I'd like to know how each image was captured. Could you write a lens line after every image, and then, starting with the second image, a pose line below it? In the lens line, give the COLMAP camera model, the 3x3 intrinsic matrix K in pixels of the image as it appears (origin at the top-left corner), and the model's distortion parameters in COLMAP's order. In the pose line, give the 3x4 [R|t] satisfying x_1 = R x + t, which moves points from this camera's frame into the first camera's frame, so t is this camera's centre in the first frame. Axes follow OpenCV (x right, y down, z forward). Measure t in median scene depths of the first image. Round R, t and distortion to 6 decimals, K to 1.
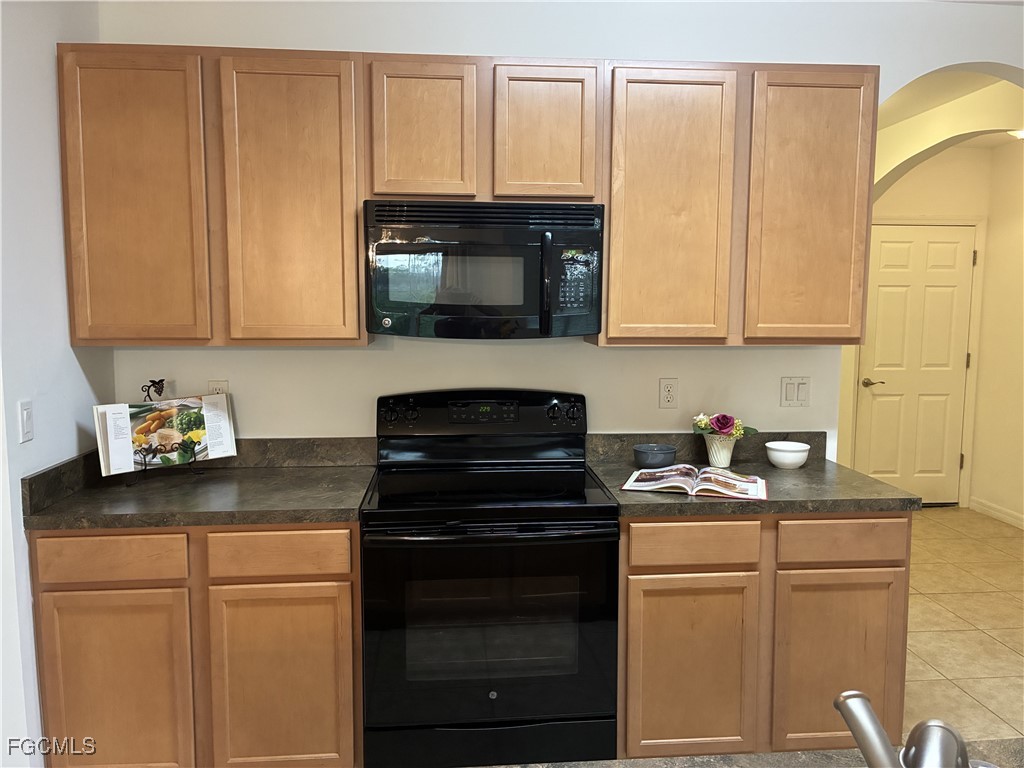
lens RADIAL K [[775.0, 0, 514.6], [0, 775.0, 381.8], [0, 0, 1]] dist [0.015847, -0.009508]
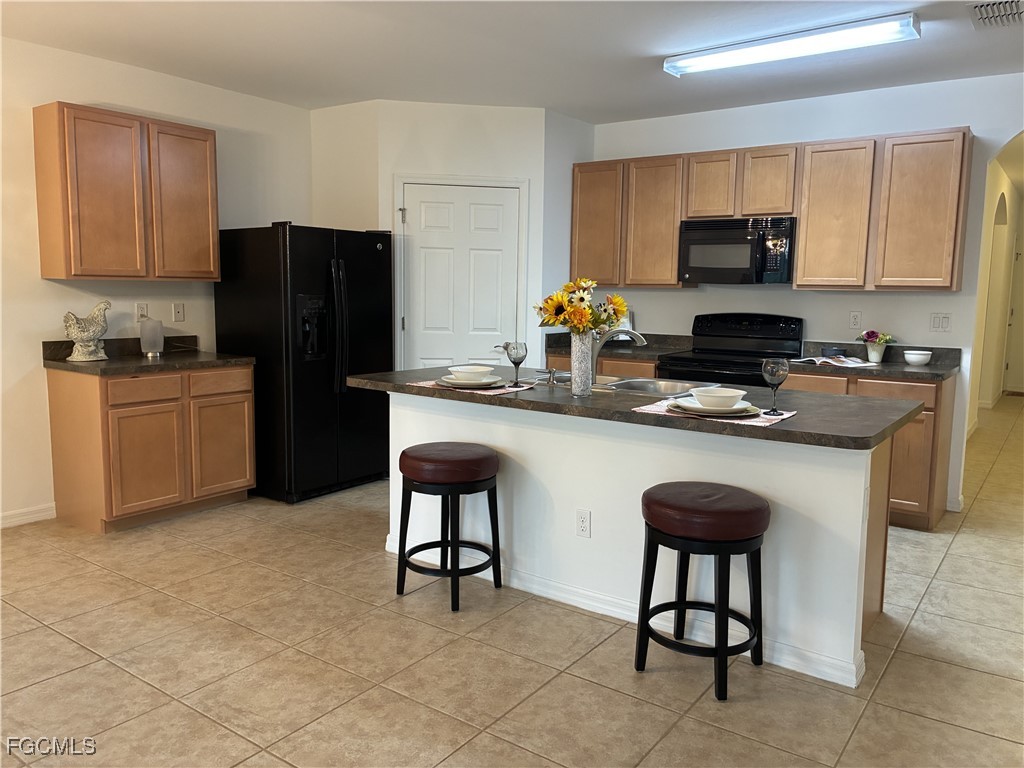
lens RADIAL K [[775.0, 0, 514.6], [0, 775.0, 381.8], [0, 0, 1]] dist [0.015847, -0.009508]
pose [[0.761044, 0.086246, -0.642942, 0.869492], [-0.074729, 0.996180, 0.045174, 0.151667], [0.644382, 0.013667, 0.764582, -0.948140]]
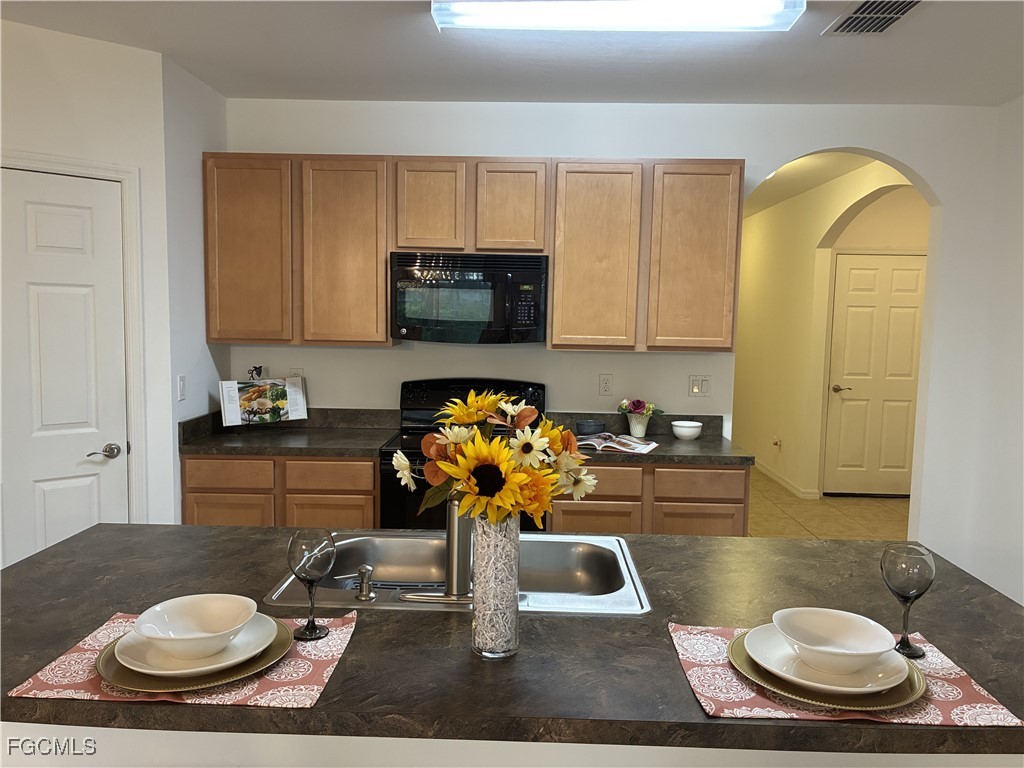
lens RADIAL K [[771.9, 0, 512.0], [0, 771.9, 384.0], [0, 0, 1]] dist [0.048765, -0.063723]
pose [[0.994255, 0.023978, -0.104318, 0.203808], [-0.024756, 0.999675, -0.006165, 0.030396], [0.104136, 0.008712, 0.994525, -0.479490]]
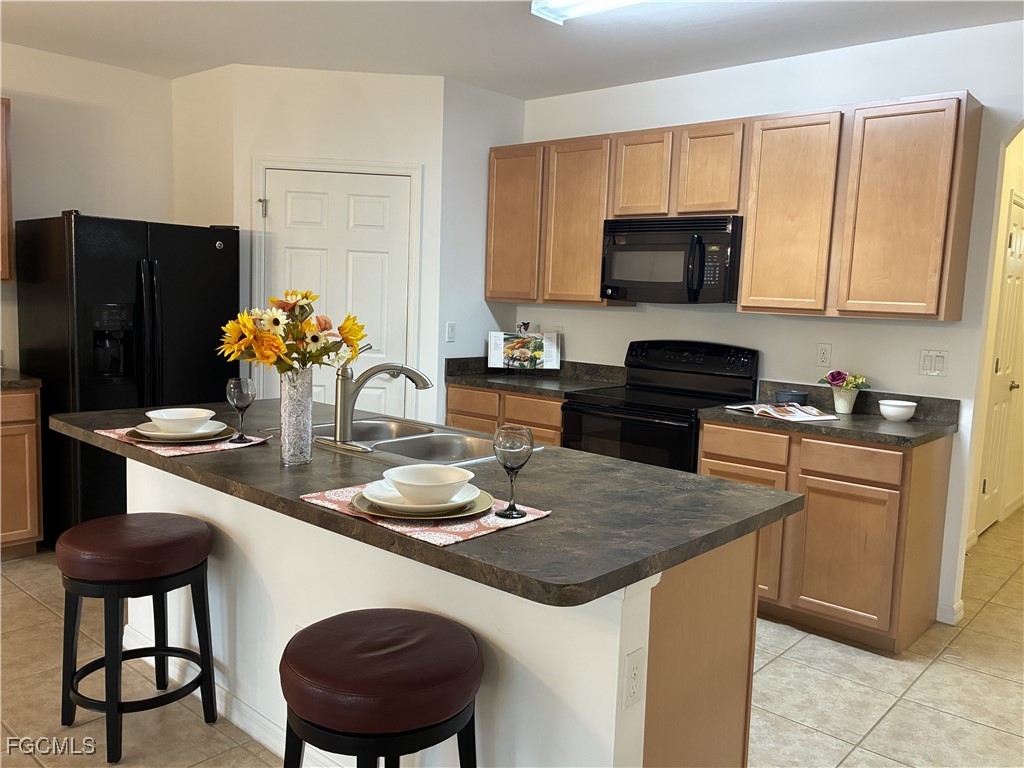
lens RADIAL K [[818.3, 0, 514.1], [0, 818.3, 386.6], [0, 0, 1]] dist [0.008235, -0.004317]
pose [[0.695385, 0.103153, -0.711196, 0.951219], [-0.105697, 0.993563, 0.040760, 0.076366], [0.710822, 0.046828, 0.701811, -0.378568]]
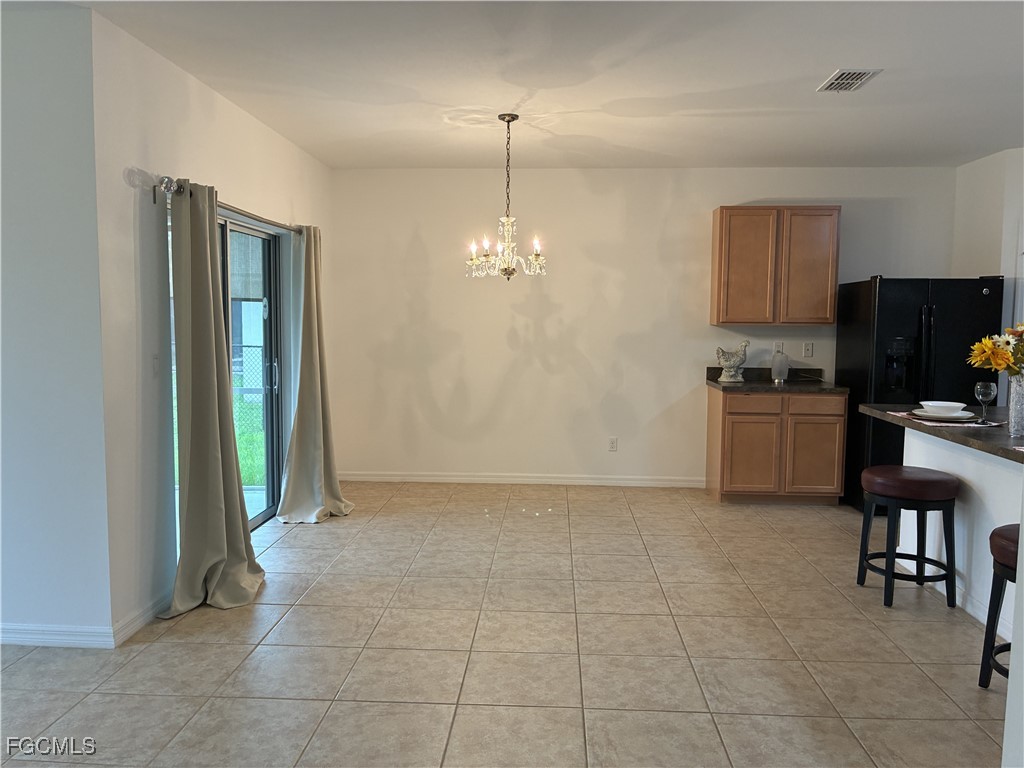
lens RADIAL K [[775.0, 0, 514.6], [0, 775.0, 381.8], [0, 0, 1]] dist [0.015847, -0.009508]
pose [[-0.136149, 0.075877, -0.987778, 1.558228], [-0.104672, 0.990380, 0.090504, 0.102934], [0.985143, 0.115715, -0.126897, -0.593854]]
